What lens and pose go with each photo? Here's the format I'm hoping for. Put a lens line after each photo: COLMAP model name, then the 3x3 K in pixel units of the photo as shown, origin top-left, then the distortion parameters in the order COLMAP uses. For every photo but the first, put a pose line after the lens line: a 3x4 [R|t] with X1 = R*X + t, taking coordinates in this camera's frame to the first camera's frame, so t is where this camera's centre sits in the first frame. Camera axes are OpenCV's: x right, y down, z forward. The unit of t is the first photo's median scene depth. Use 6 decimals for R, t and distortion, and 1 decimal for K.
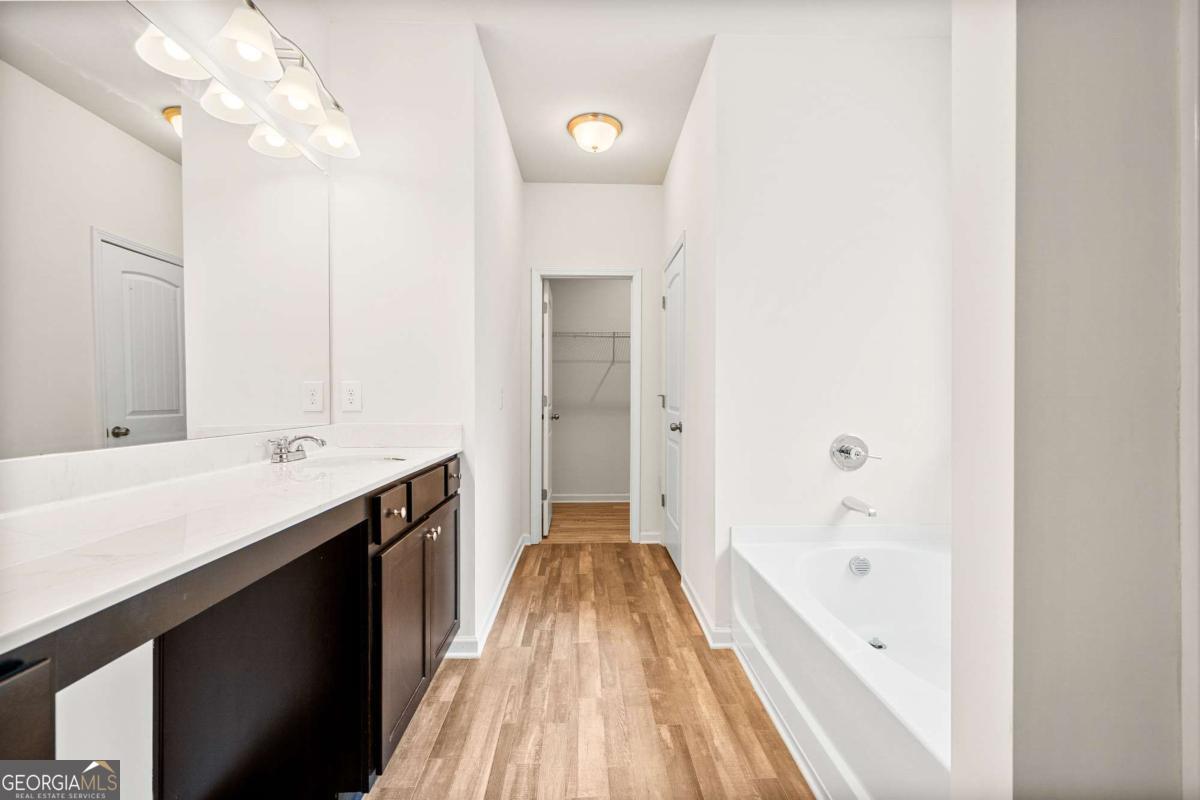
lens RADIAL K [[509.0, 0, 603.7], [0, 509.0, 398.9], [0, 0, 1]] dist [-0.001843, -0.000492]
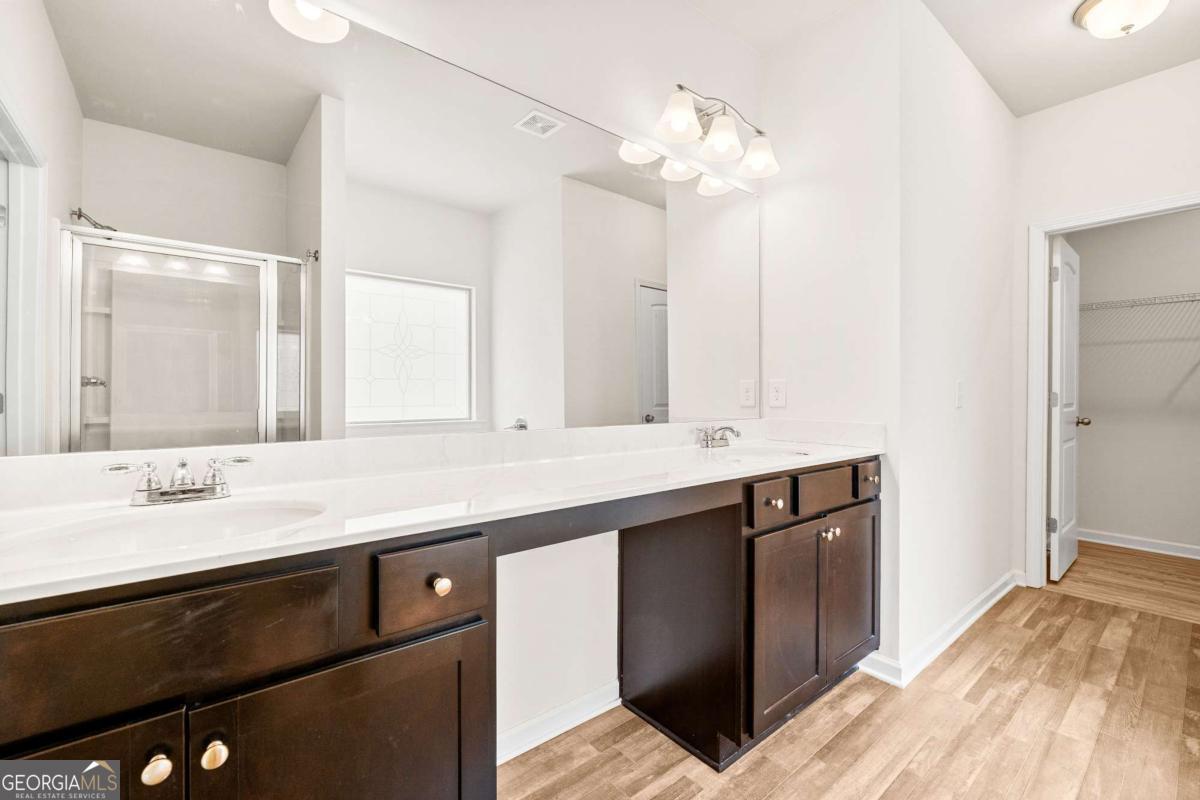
lens RADIAL K [[509.8, 0, 602.3], [0, 509.8, 396.0], [0, 0, 1]] dist [-0.002809, 0.000524]
pose [[0.604998, 0.003672, -0.796219, 0.142482], [-0.003377, 0.999992, 0.002046, -0.000207], [0.796220, 0.001451, 0.605005, 0.046071]]
